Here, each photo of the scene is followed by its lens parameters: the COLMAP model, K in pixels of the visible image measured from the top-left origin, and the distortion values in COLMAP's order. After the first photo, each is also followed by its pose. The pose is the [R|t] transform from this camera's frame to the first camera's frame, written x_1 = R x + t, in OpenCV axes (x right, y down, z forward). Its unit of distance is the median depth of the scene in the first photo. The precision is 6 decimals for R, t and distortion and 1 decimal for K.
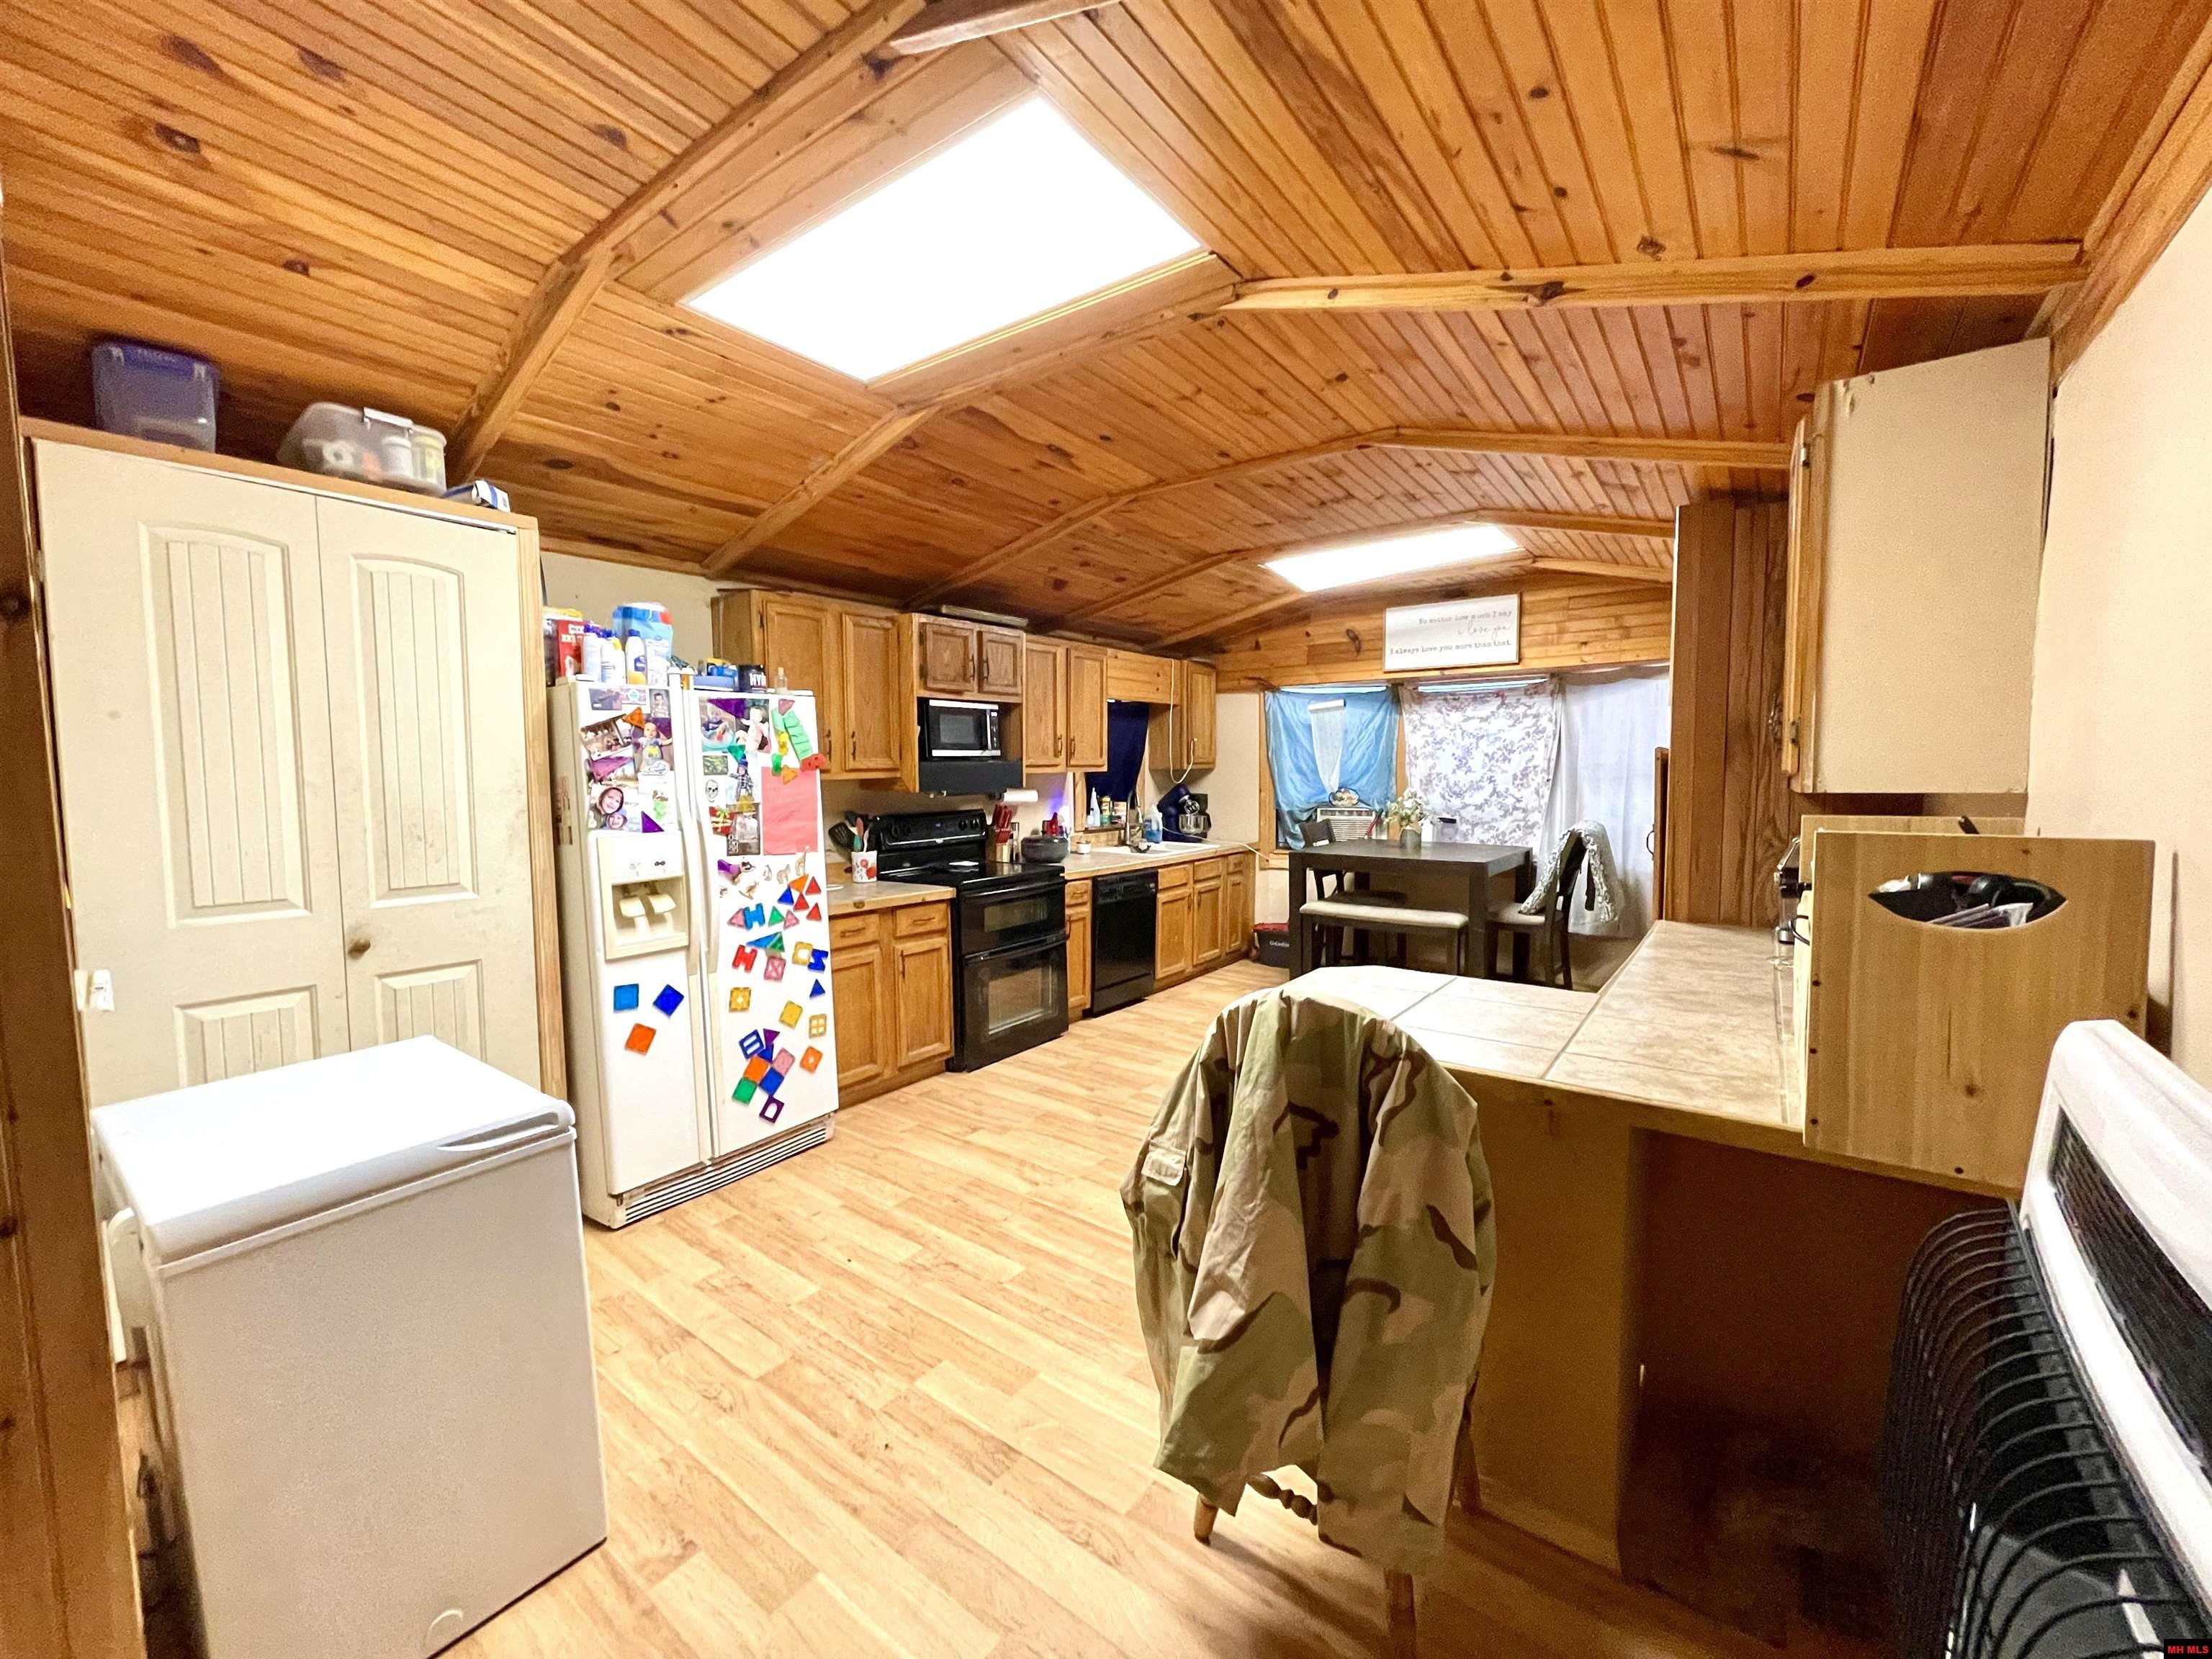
lens RADIAL K [[898.6, 0, 1106.0], [0, 898.6, 829.5], [0, 0, 1]] dist [0.006971, -0.000251]
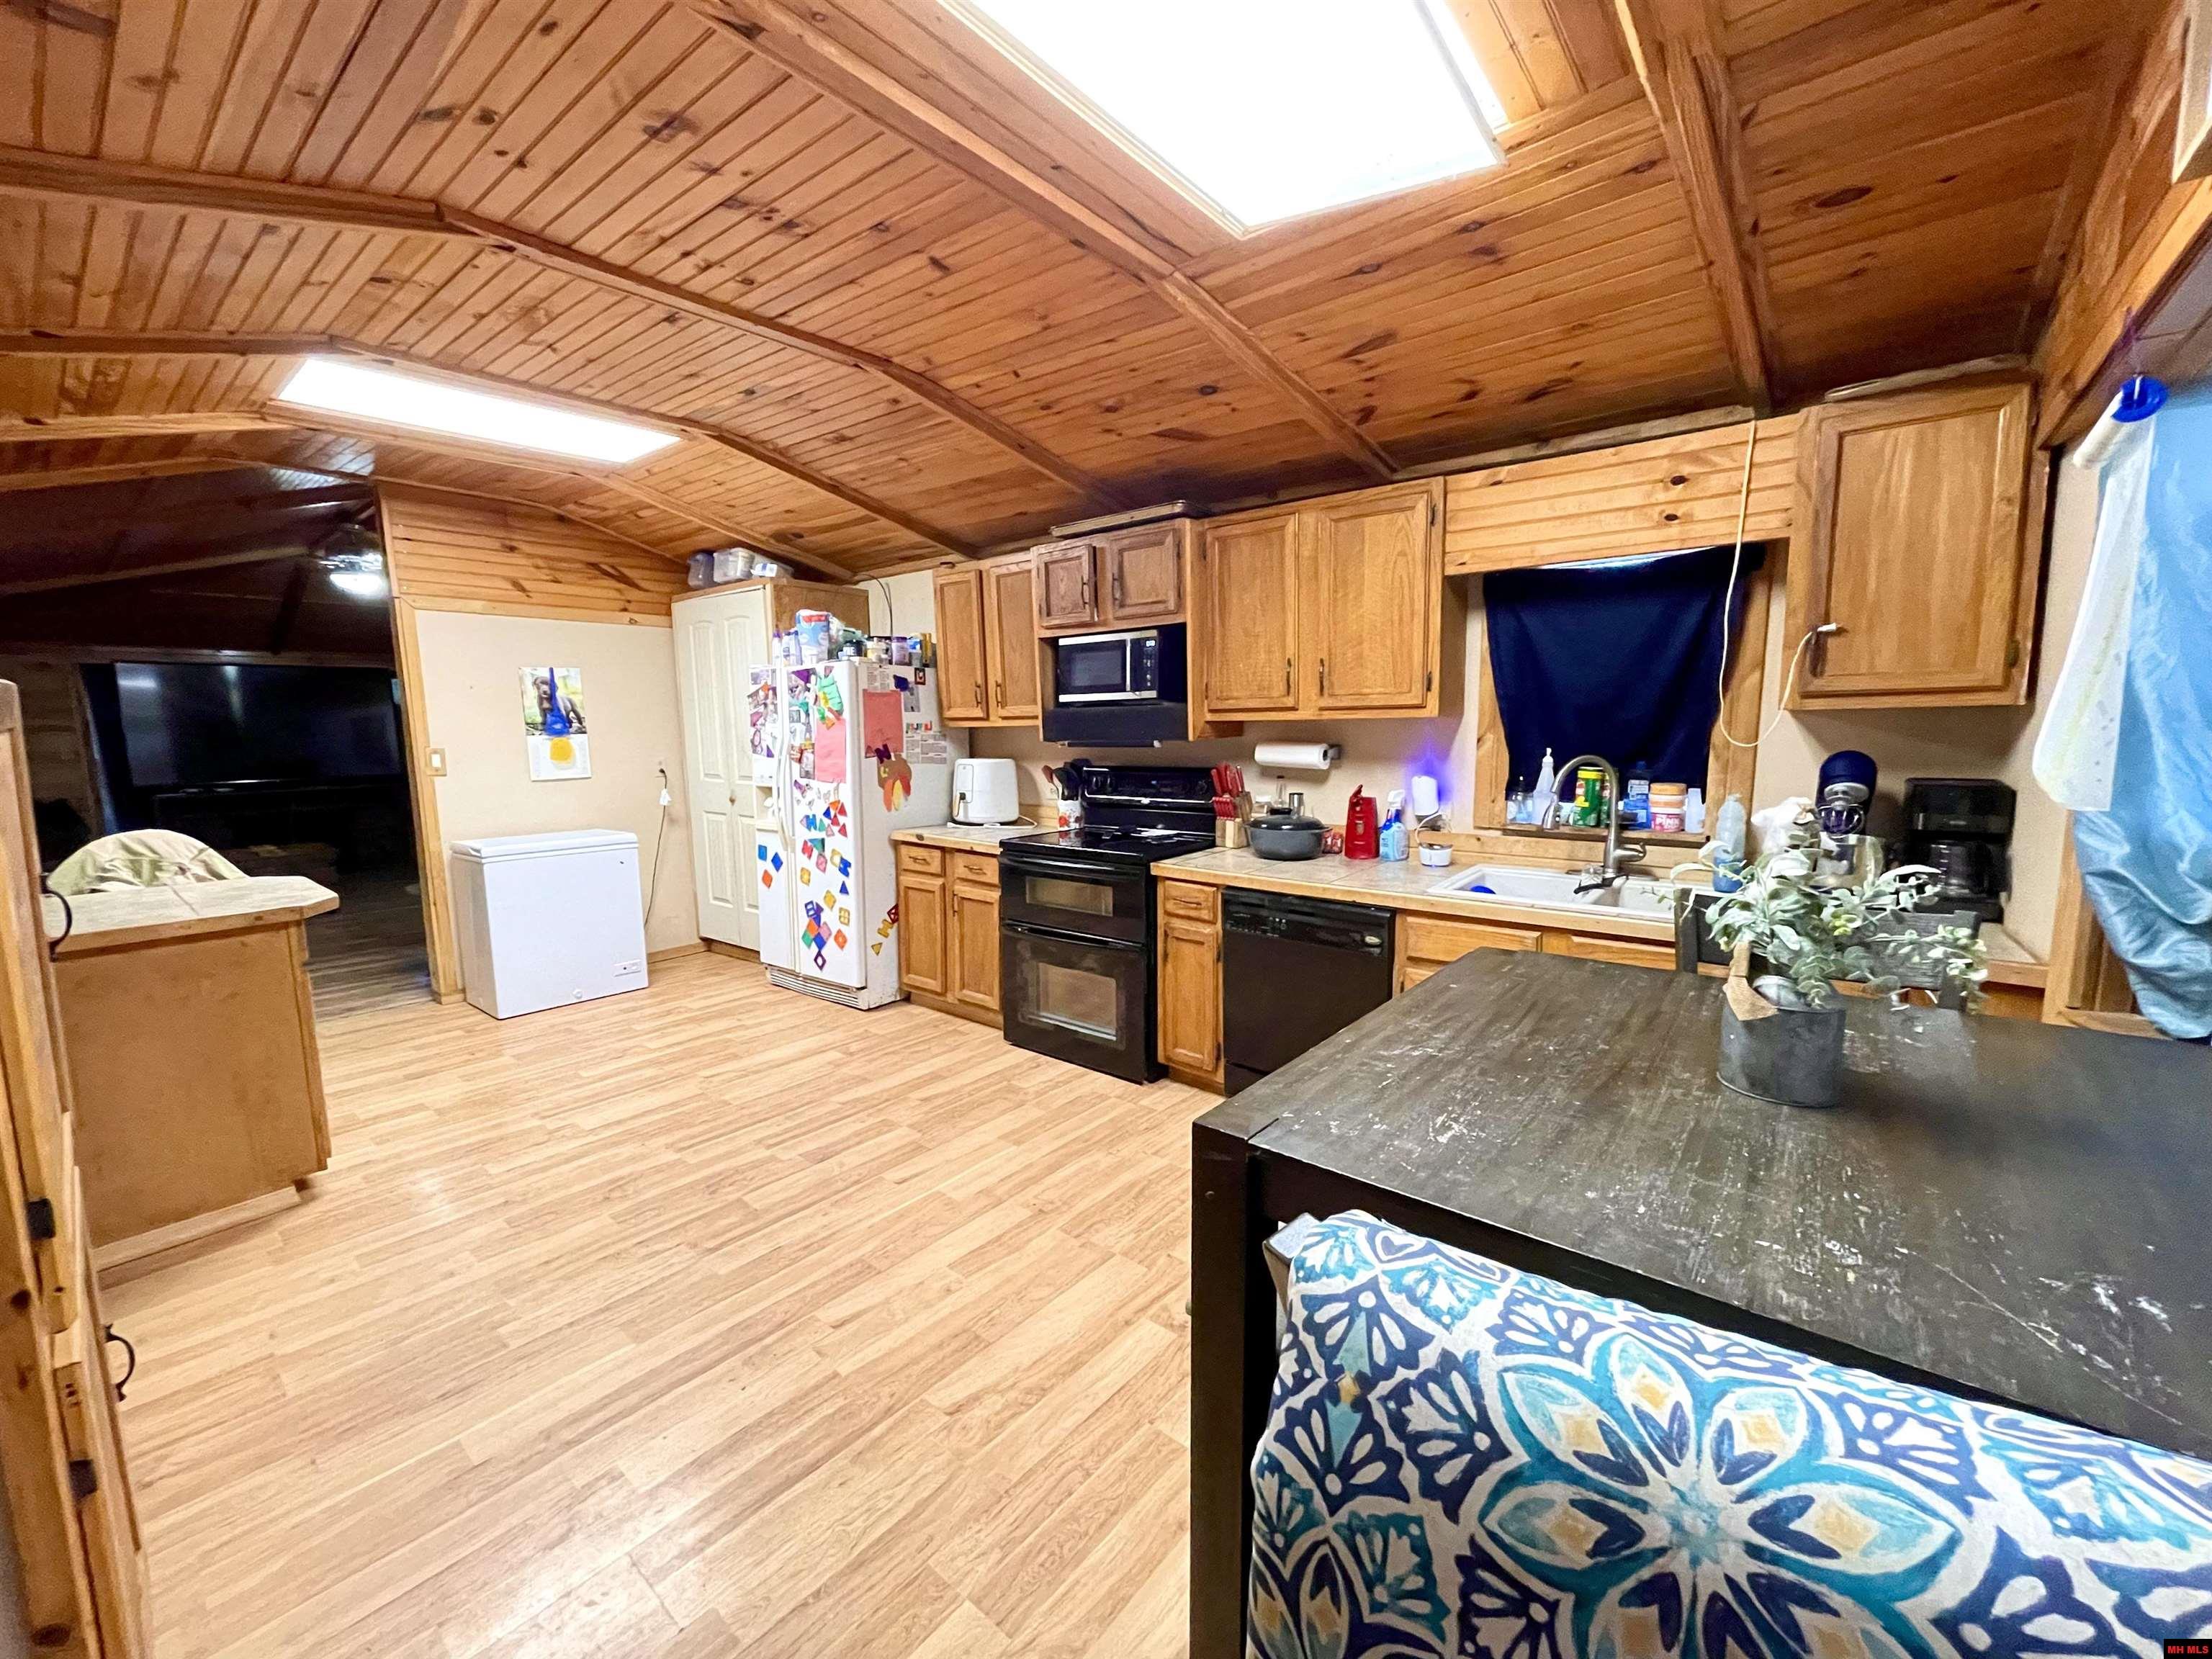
lens RADIAL K [[891.6, 0, 1095.7], [0, 891.6, 831.1], [0, 0, 1]] dist [-0.003344, -0.001118]
pose [[-0.049952, 0.130961, -0.990128, 0.966961], [-0.057059, 0.989372, 0.133740, -0.102162], [0.997120, 0.063177, -0.041949, 1.476114]]
